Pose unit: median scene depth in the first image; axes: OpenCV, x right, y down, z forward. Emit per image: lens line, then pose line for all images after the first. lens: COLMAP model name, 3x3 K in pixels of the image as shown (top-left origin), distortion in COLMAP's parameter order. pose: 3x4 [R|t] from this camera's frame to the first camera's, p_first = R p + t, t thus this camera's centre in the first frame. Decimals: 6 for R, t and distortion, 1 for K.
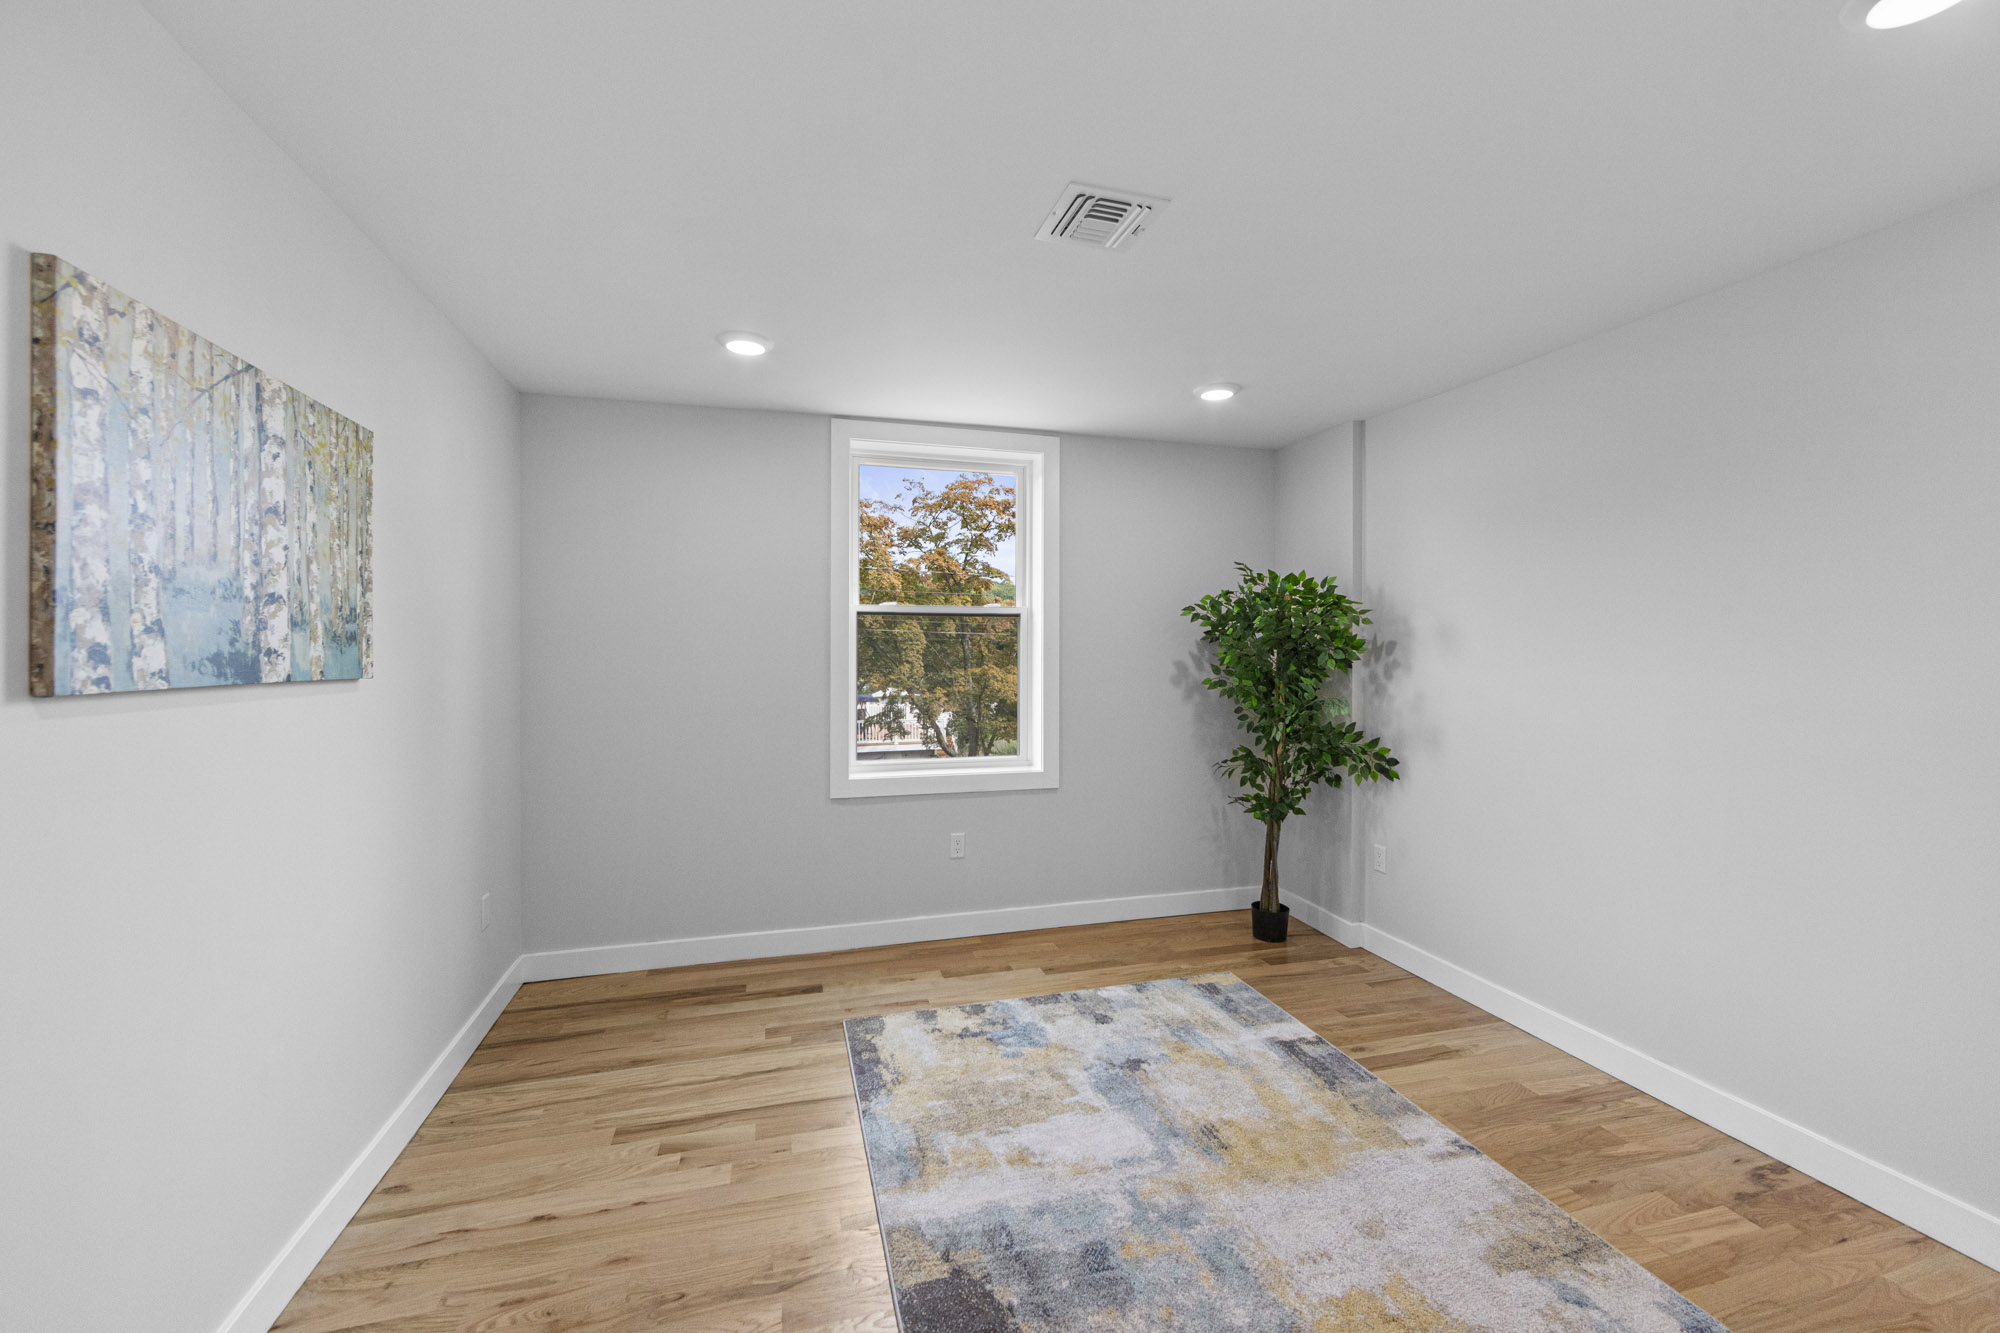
lens RADIAL K [[797.0, 0, 1006.1], [0, 797.0, 659.1], [0, 0, 1]] dist [-0.001150, -0.000209]
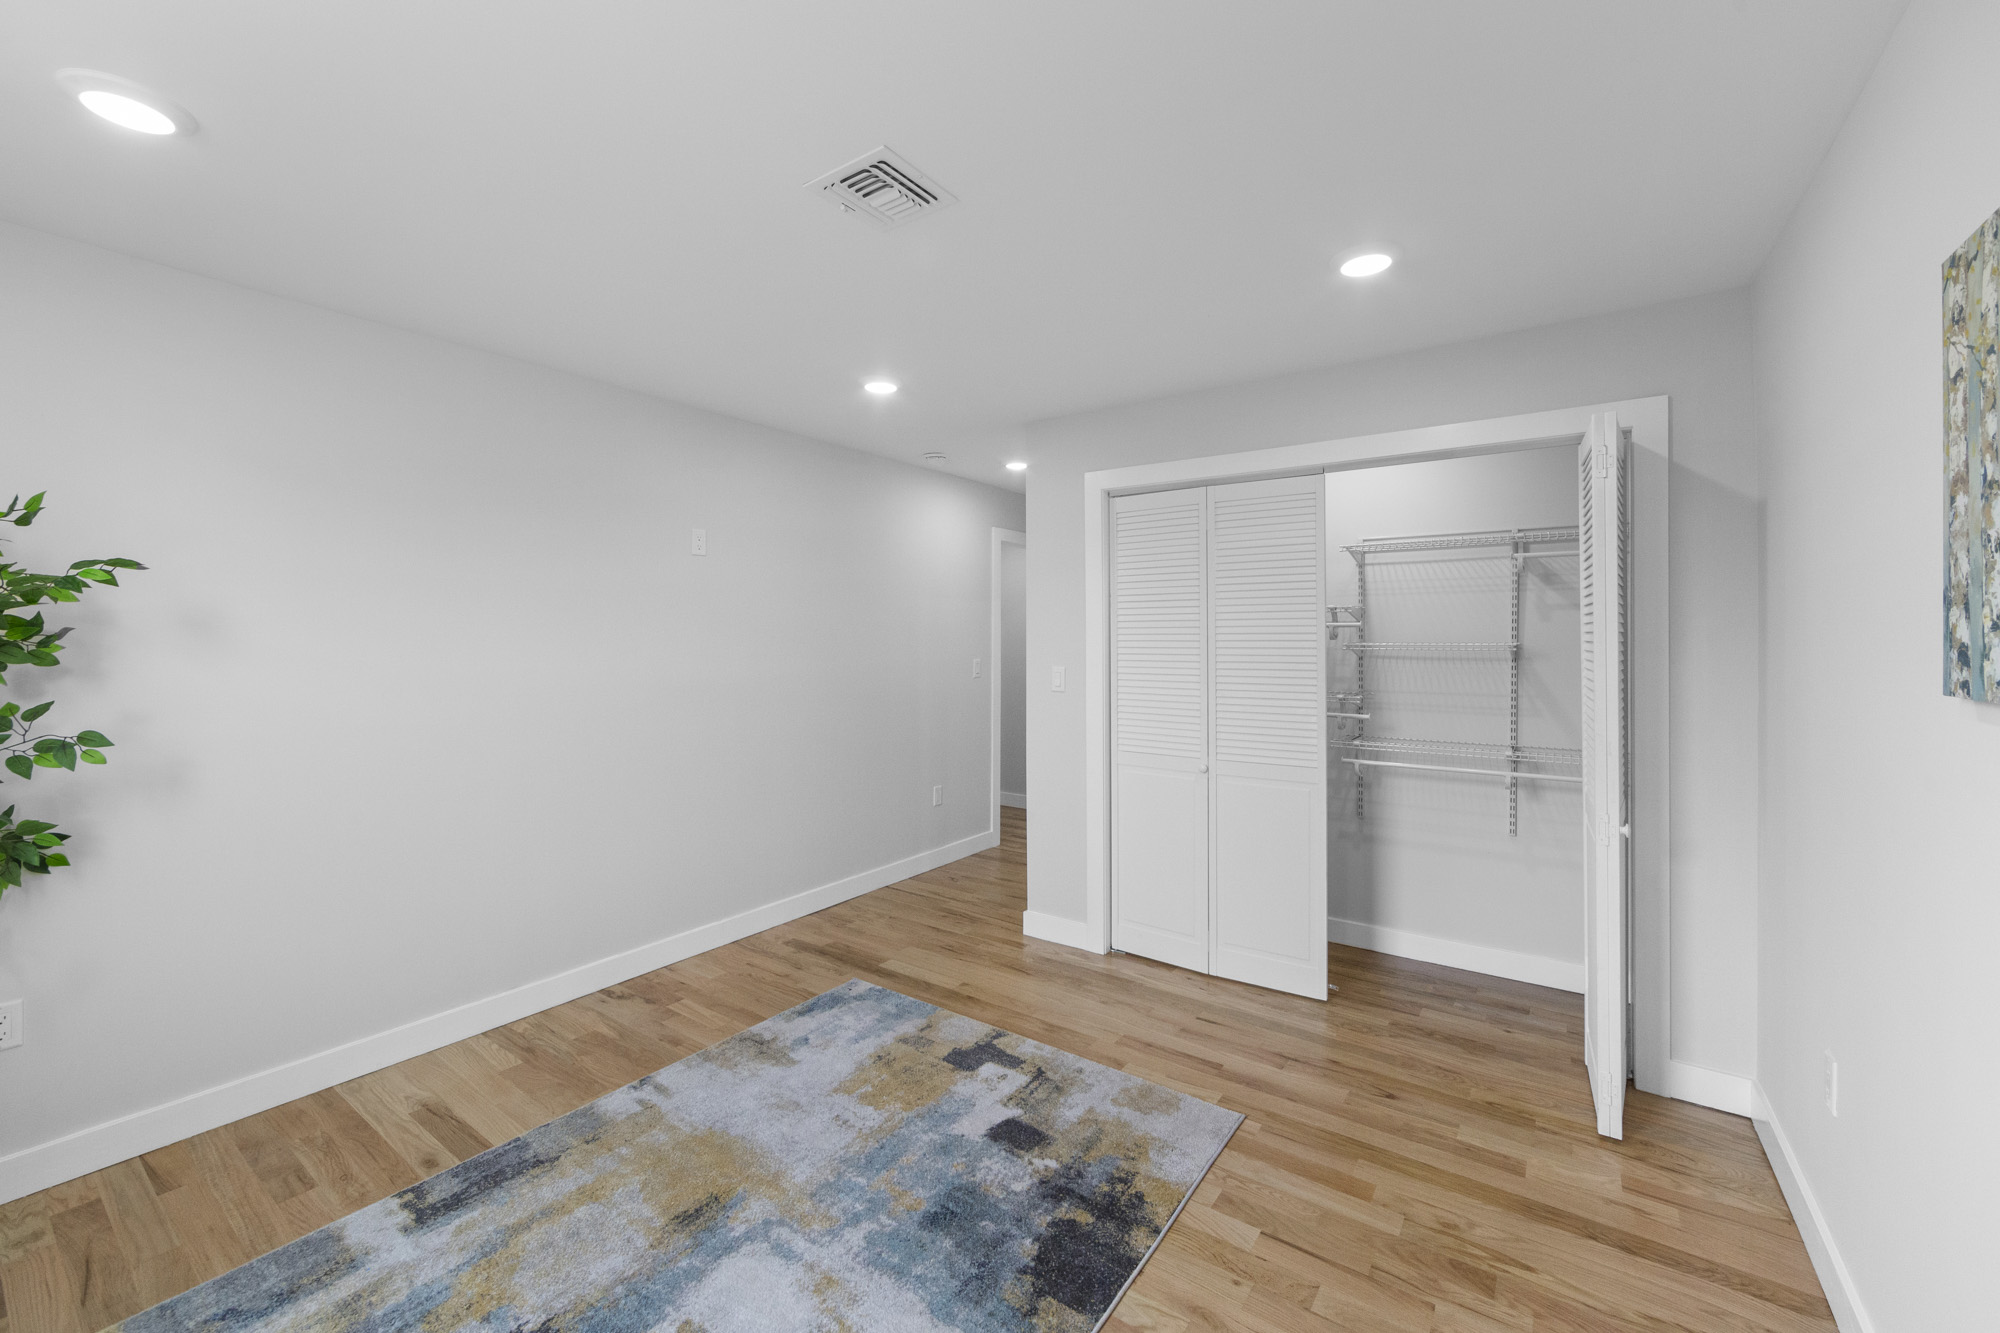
lens RADIAL K [[797.0, 0, 1007.1], [0, 797.0, 650.8], [0, 0, 1]] dist [-0.001150, -0.000209]
pose [[-0.627702, -0.012620, 0.778351, -0.571346], [0.007051, 0.999735, 0.021895, -0.019147], [-0.778422, 0.019232, -0.627447, 1.191954]]
